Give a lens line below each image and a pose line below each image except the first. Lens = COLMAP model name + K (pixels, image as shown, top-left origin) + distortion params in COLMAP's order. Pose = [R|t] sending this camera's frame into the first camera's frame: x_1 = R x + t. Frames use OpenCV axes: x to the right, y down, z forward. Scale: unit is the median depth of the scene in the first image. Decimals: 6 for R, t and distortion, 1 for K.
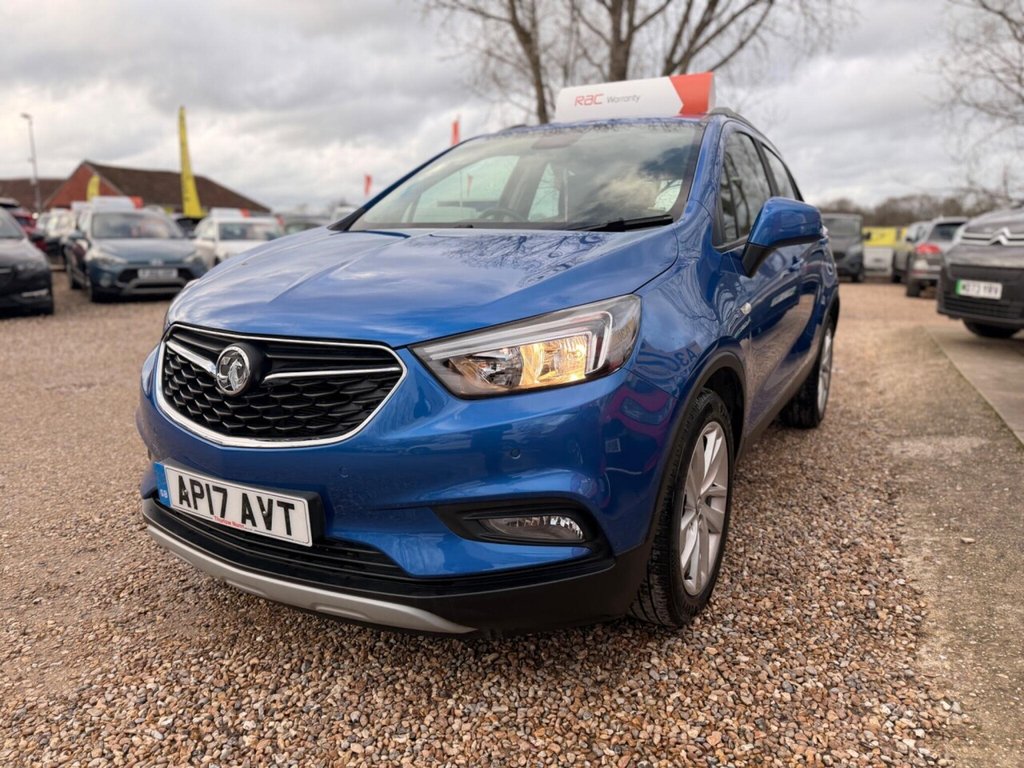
lens RADIAL K [[723.9, 0, 521.5], [0, 723.9, 390.3], [0, 0, 1]] dist [0.032974, -0.040023]
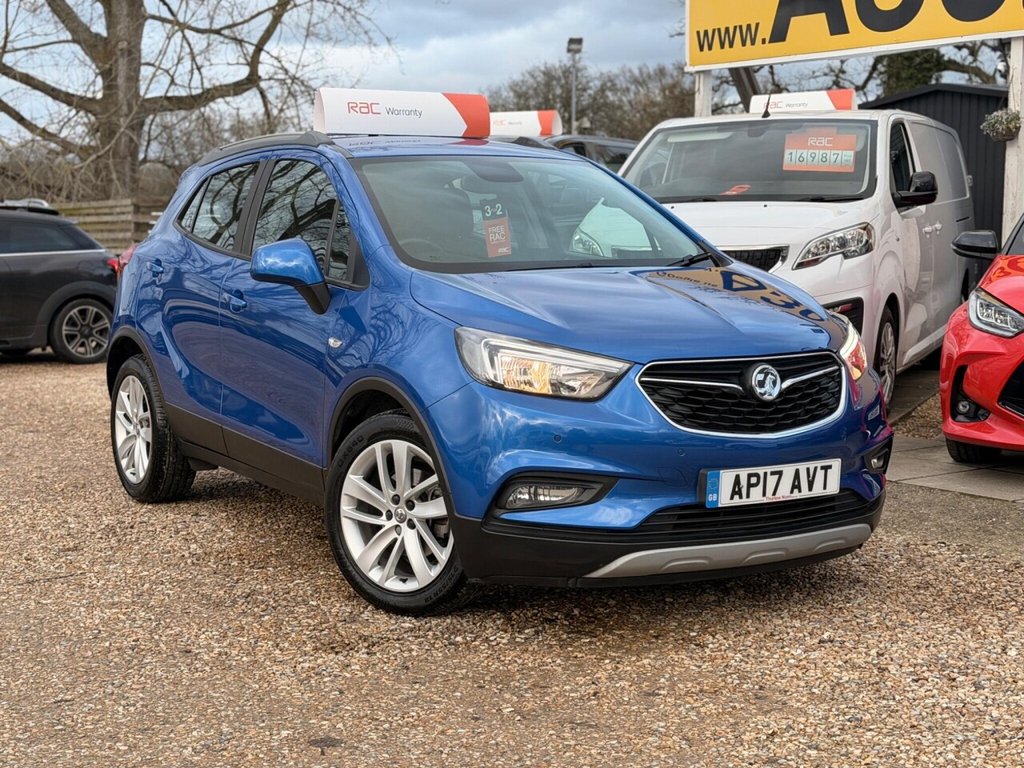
lens RADIAL K [[1631.6, 0, 502.9], [0, 1631.6, 375.0], [0, 0, 1]] dist [0.125428, 0.000000]
pose [[0.506941, -0.092270, 0.857028, -2.502328], [0.187032, 0.982342, -0.004869, -0.091362], [-0.841445, 0.162760, 0.515247, -0.113871]]
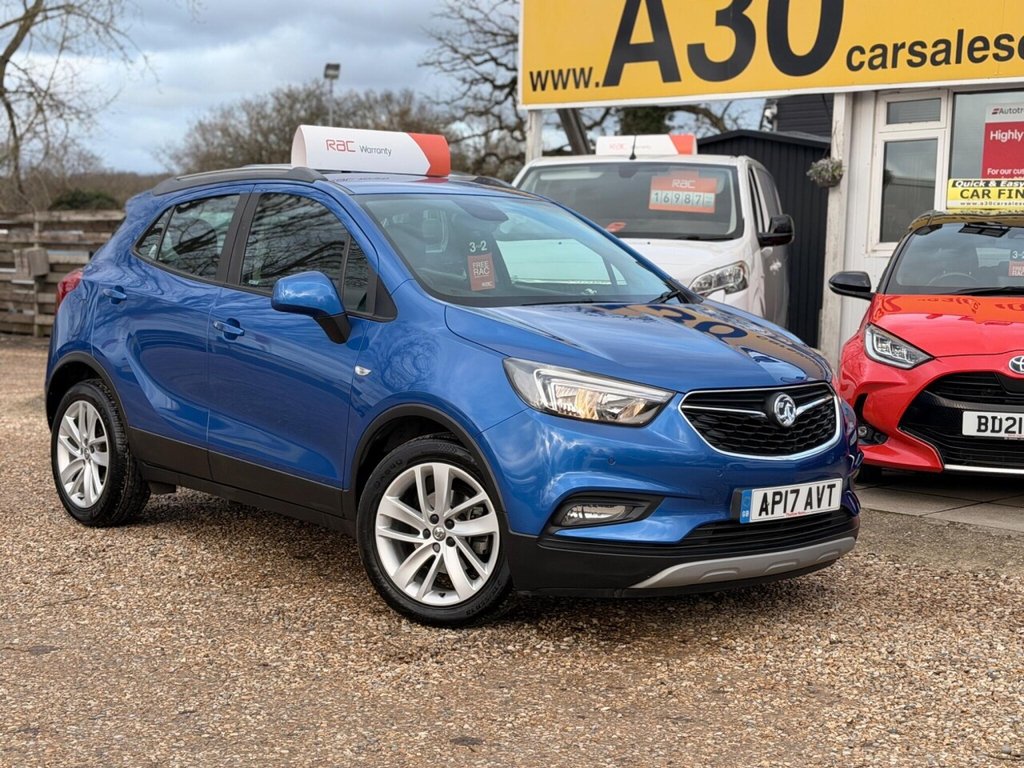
lens RADIAL K [[1631.6, 0, 514.9], [0, 1631.6, 374.4], [0, 0, 1]] dist [0.125428, 0.000000]
pose [[0.346412, -0.076879, 0.934927, -2.884625], [0.181304, 0.983332, 0.013682, -0.190772], [-0.920395, 0.164766, 0.354577, 0.239108]]
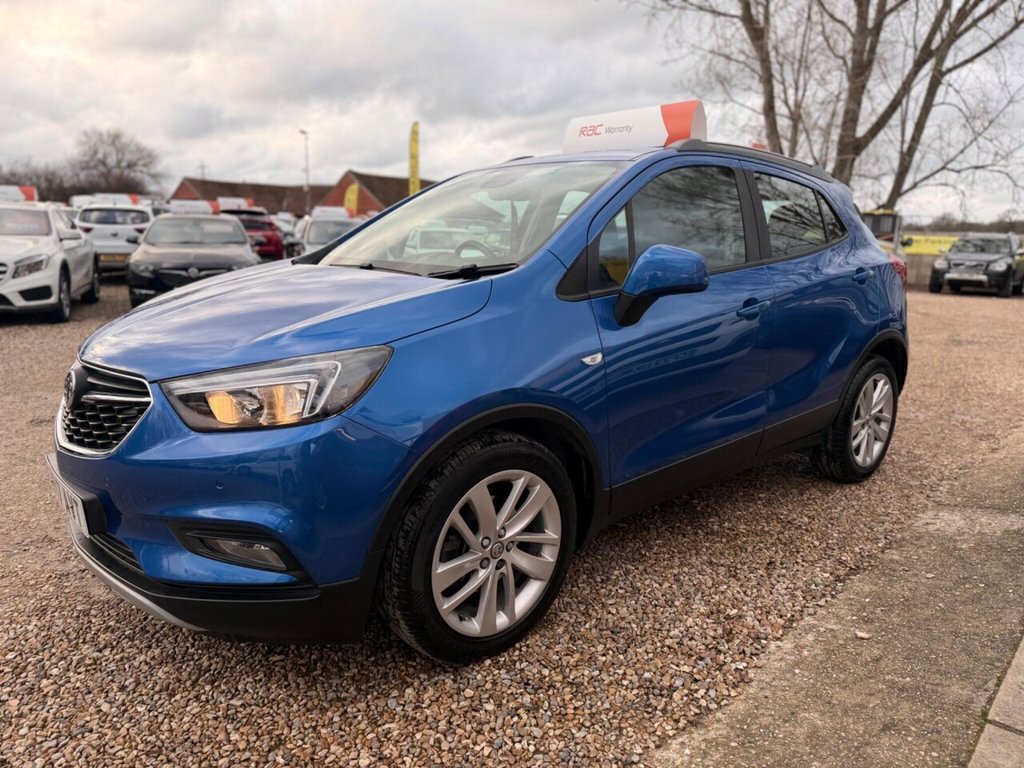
lens RADIAL K [[723.9, 0, 515.0], [0, 723.9, 394.6], [0, 0, 1]] dist [0.032974, -0.040023]
pose [[0.947384, 0.082199, -0.309365, 0.558192], [-0.080879, 0.996577, 0.017112, -0.077746], [0.309713, 0.008809, 0.950789, 0.038066]]
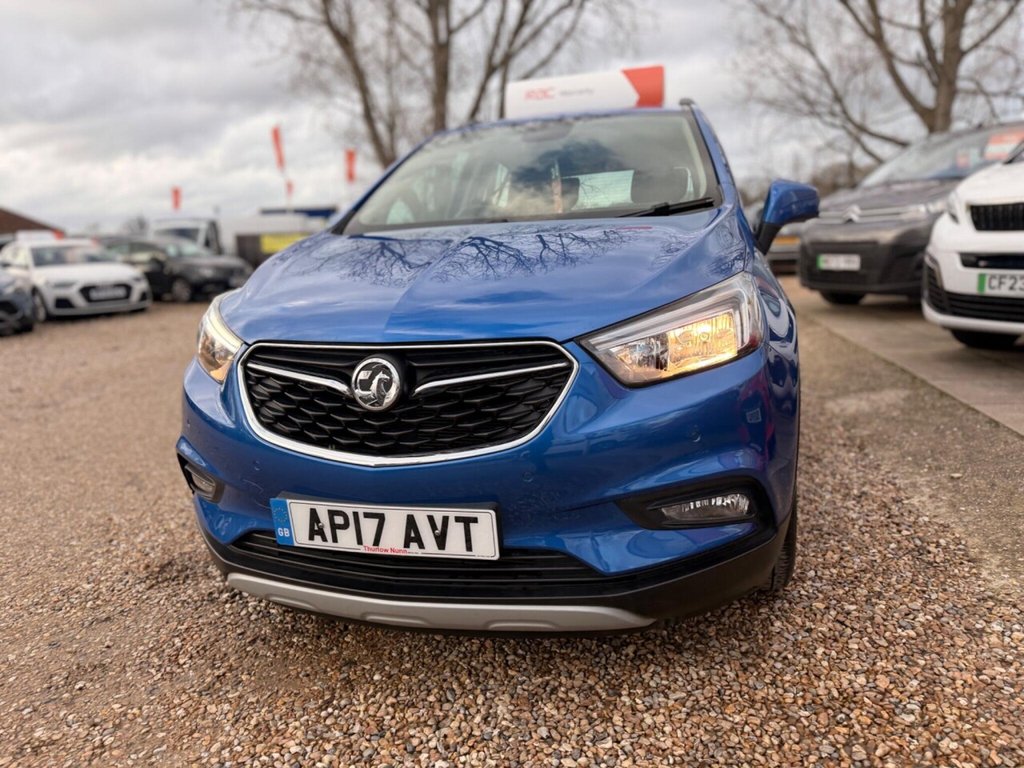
lens RADIAL K [[723.9, 0, 525.1], [0, 723.9, 391.5], [0, 0, 1]] dist [0.032974, -0.040023]
pose [[0.969654, -0.105120, 0.220729, -0.324243], [0.105885, 0.994343, 0.008399, -0.004394], [-0.220364, 0.015228, 0.975299, 0.055673]]
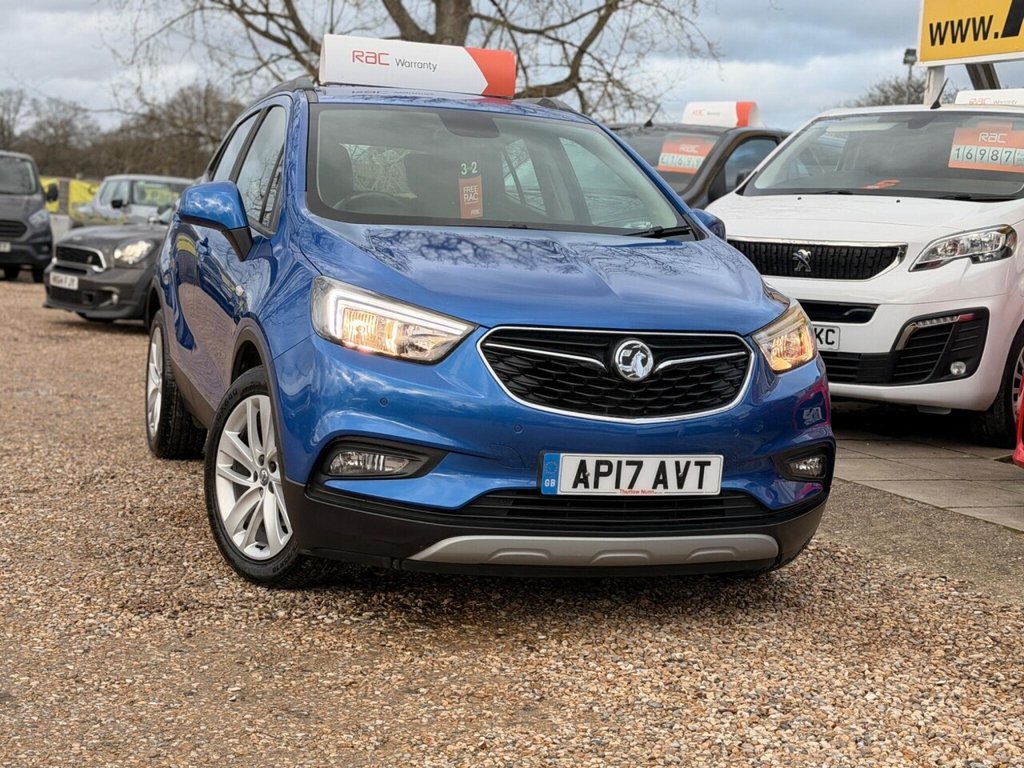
lens RADIAL K [[1631.6, 0, 507.4], [0, 1631.6, 374.4], [0, 0, 1]] dist [0.125428, 0.000000]
pose [[0.680978, -0.038103, 0.731312, -1.920043], [0.102688, 0.993747, -0.043845, 0.069712], [-0.725069, 0.104955, 0.680632, -0.504887]]
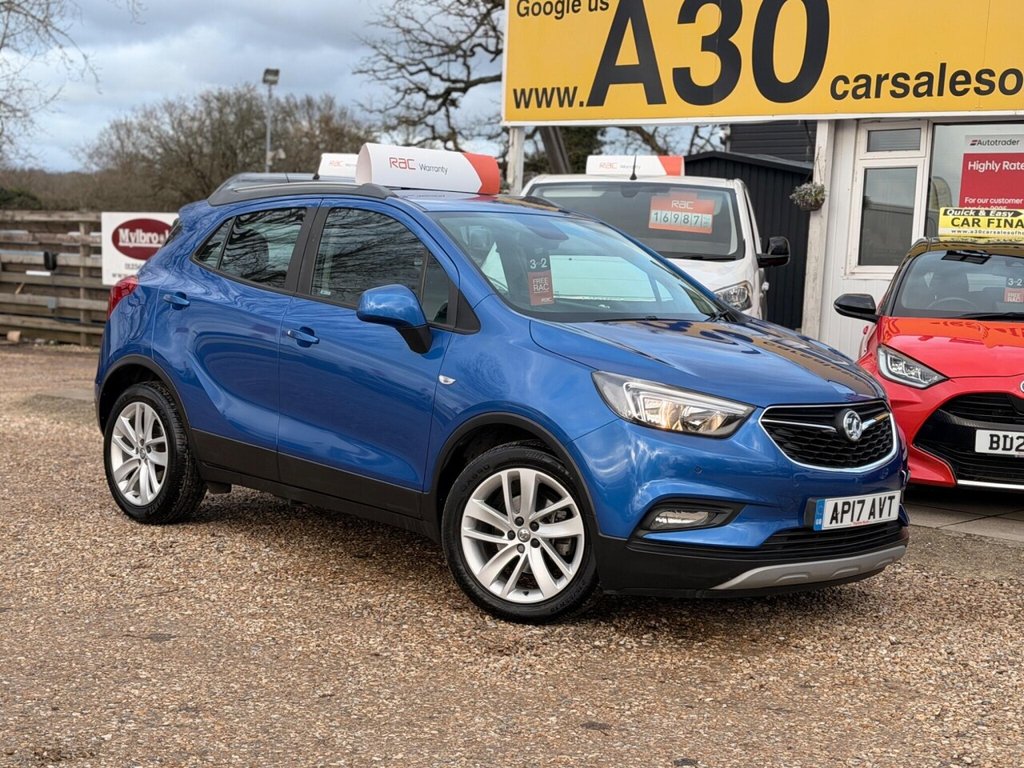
lens RADIAL K [[1631.6, 0, 502.5], [0, 1631.6, 383.1], [0, 0, 1]] dist [0.125428, 0.000000]
pose [[0.303072, -0.069454, 0.950433, -3.132663], [0.159230, 0.987011, 0.021352, -0.247019], [-0.939571, 0.144866, 0.310194, 0.460004]]
